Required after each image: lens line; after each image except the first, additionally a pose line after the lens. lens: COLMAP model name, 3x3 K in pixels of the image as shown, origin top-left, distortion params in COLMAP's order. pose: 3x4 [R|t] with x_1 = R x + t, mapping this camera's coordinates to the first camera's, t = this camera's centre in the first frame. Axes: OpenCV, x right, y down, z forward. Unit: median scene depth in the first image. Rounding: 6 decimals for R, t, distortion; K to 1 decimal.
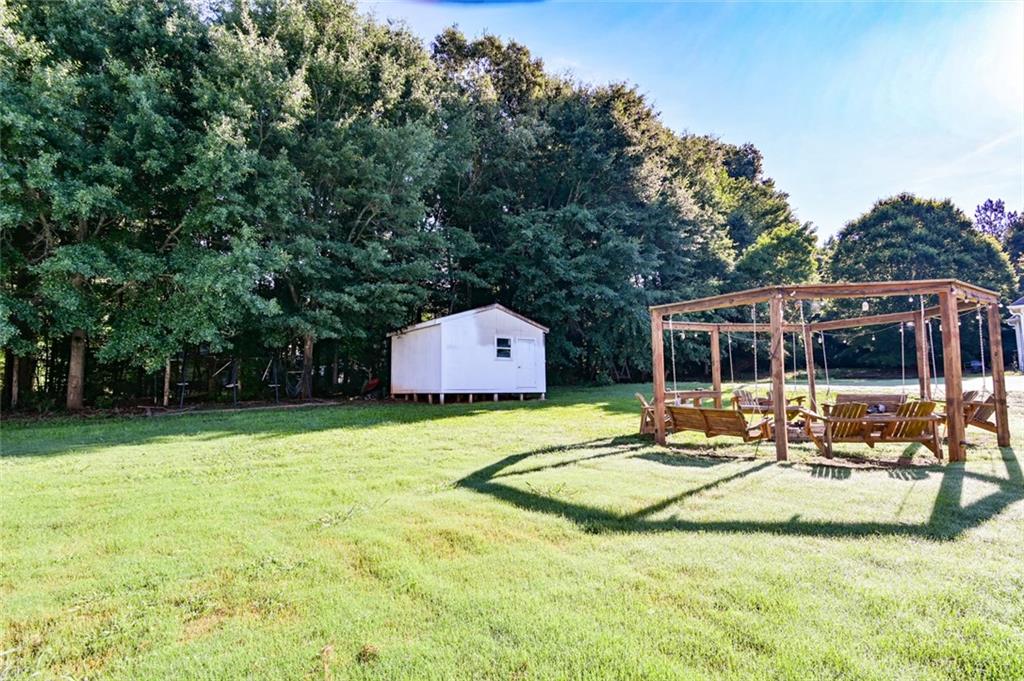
lens RADIAL K [[509.0, 0, 512.0], [0, 509.0, 340.5], [0, 0, 1]] dist [-0.019194, -0.000893]
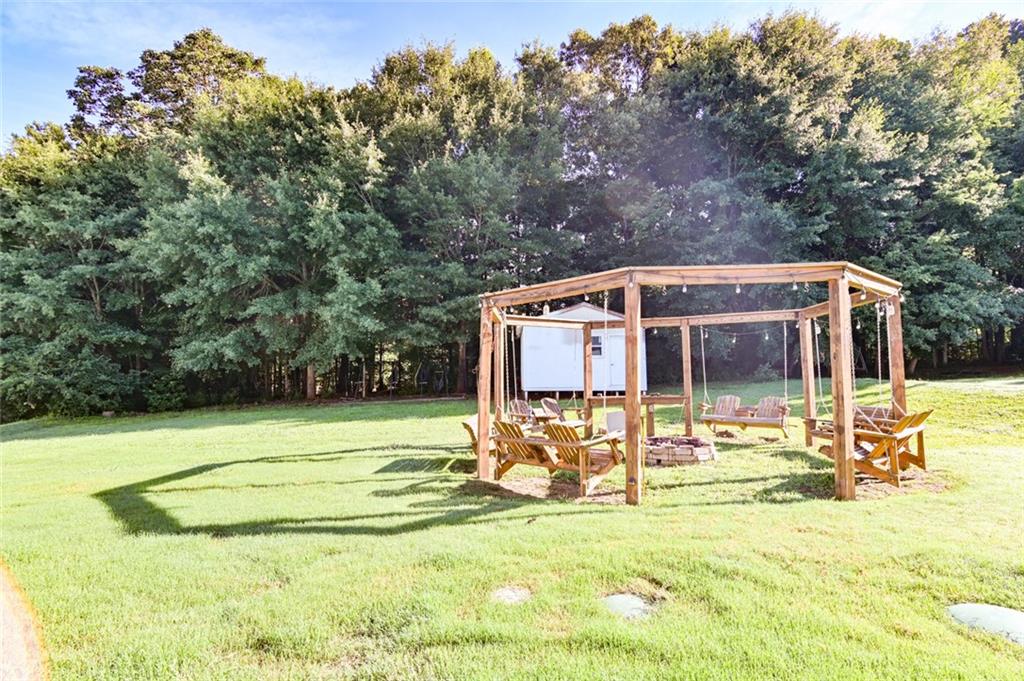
lens RADIAL K [[509.0, 0, 512.0], [0, 509.0, 340.5], [0, 0, 1]] dist [-0.019194, -0.000893]
pose [[0.816660, -0.036306, -0.575976, 0.486534], [0.054604, 0.998403, 0.014488, -0.021650], [0.574530, -0.043283, 0.817338, 0.102206]]
